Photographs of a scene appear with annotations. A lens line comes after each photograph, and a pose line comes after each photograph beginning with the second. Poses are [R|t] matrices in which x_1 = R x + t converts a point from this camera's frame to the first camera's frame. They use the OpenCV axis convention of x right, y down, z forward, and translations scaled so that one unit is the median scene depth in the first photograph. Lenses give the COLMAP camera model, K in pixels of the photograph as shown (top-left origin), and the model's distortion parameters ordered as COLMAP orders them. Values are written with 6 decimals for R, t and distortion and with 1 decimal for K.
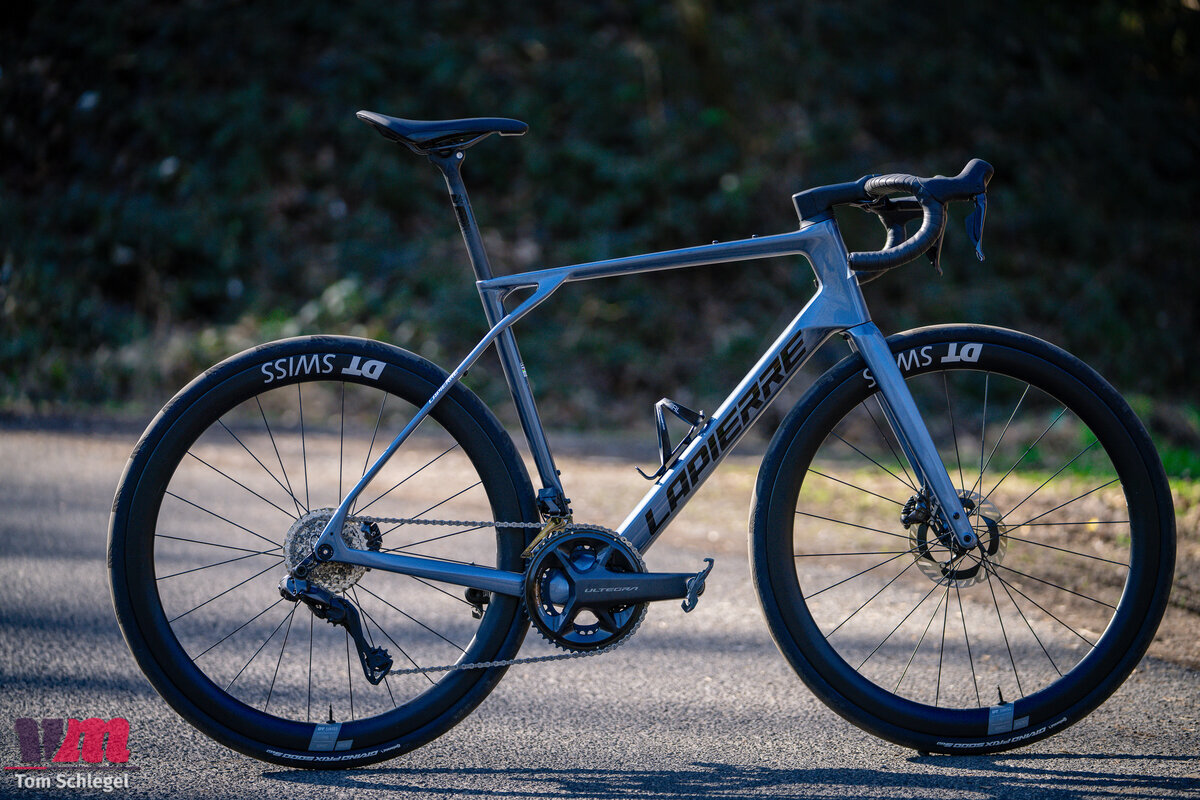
lens RADIAL K [[4283.9, 0, 600.0], [0, 4283.9, 400.0], [0, 0, 1]] dist [0.061192, 0.170032]
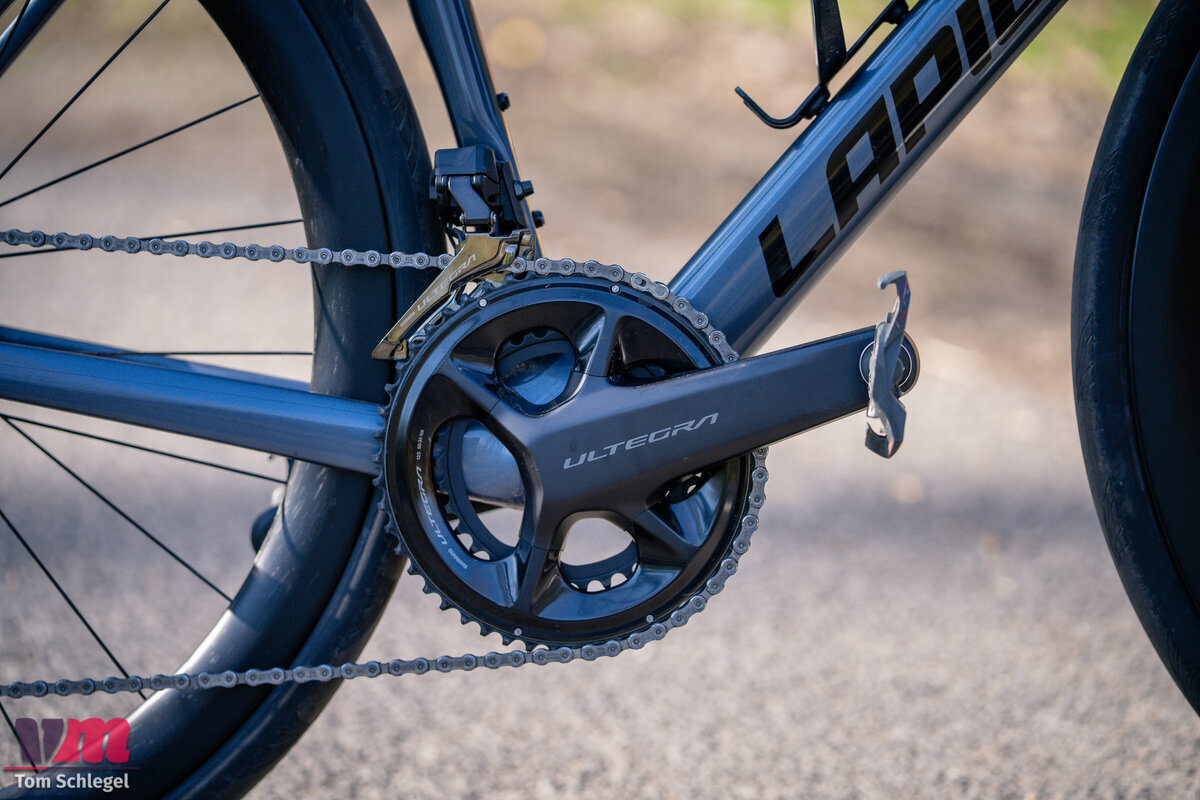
lens RADIAL K [[3772.1, 0, 600.0], [0, 3772.1, 400.0], [0, 0, 1]] dist [-0.050972, -0.138568]
pose [[0.998459, 0.020593, -0.051533, 0.013421], [-0.016408, 0.996630, 0.080368, 0.016428], [0.053015, -0.079399, 0.995432, 0.709935]]
